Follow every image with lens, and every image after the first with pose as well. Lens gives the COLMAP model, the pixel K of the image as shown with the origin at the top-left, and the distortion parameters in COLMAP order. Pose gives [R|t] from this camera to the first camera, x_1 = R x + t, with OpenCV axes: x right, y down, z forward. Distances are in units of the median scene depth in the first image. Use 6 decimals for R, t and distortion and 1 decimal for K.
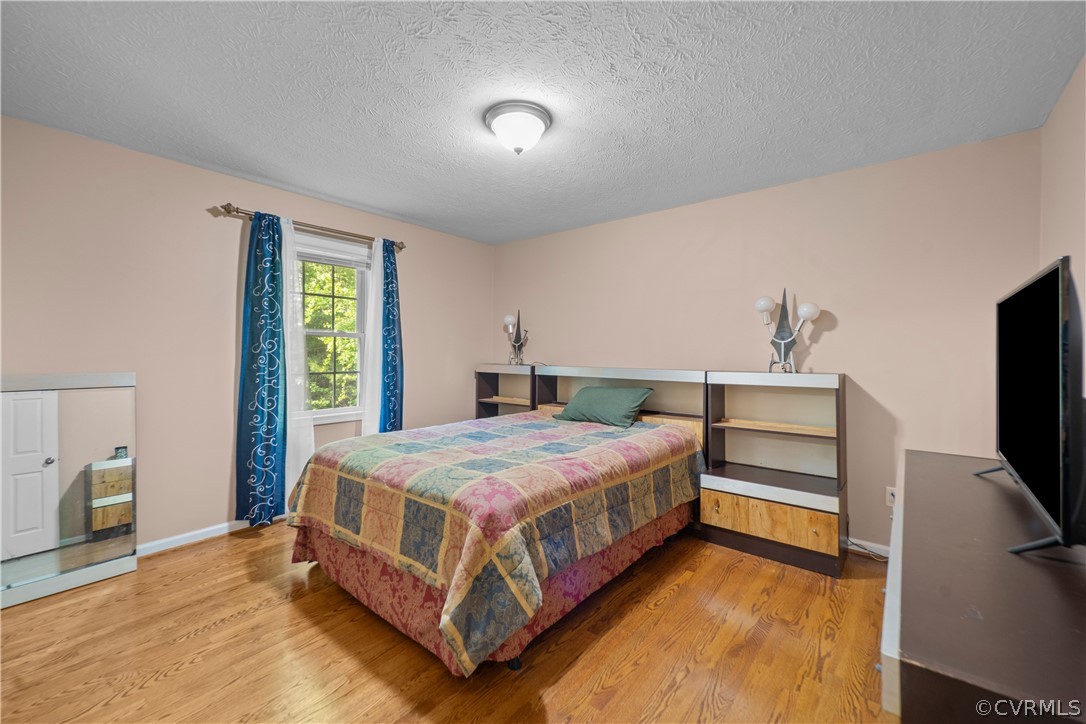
lens RADIAL K [[437.3, 0, 543.4], [0, 437.3, 353.0], [0, 0, 1]] dist [0.004044, -0.001580]
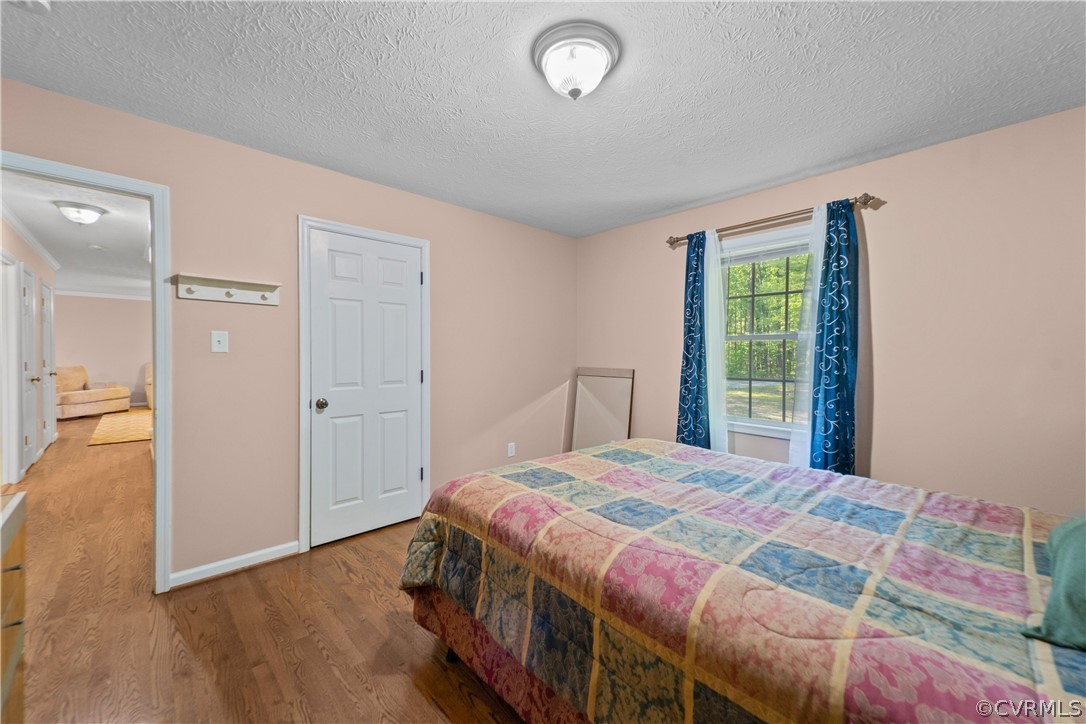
lens RADIAL K [[437.3, 0, 544.0], [0, 437.3, 361.5], [0, 0, 1]] dist [0.004044, -0.001580]
pose [[-0.145290, 0.005682, -0.989373, 0.512996], [-0.010946, 0.999913, 0.007350, 0.005496], [0.989329, 0.011897, -0.145215, 0.758871]]
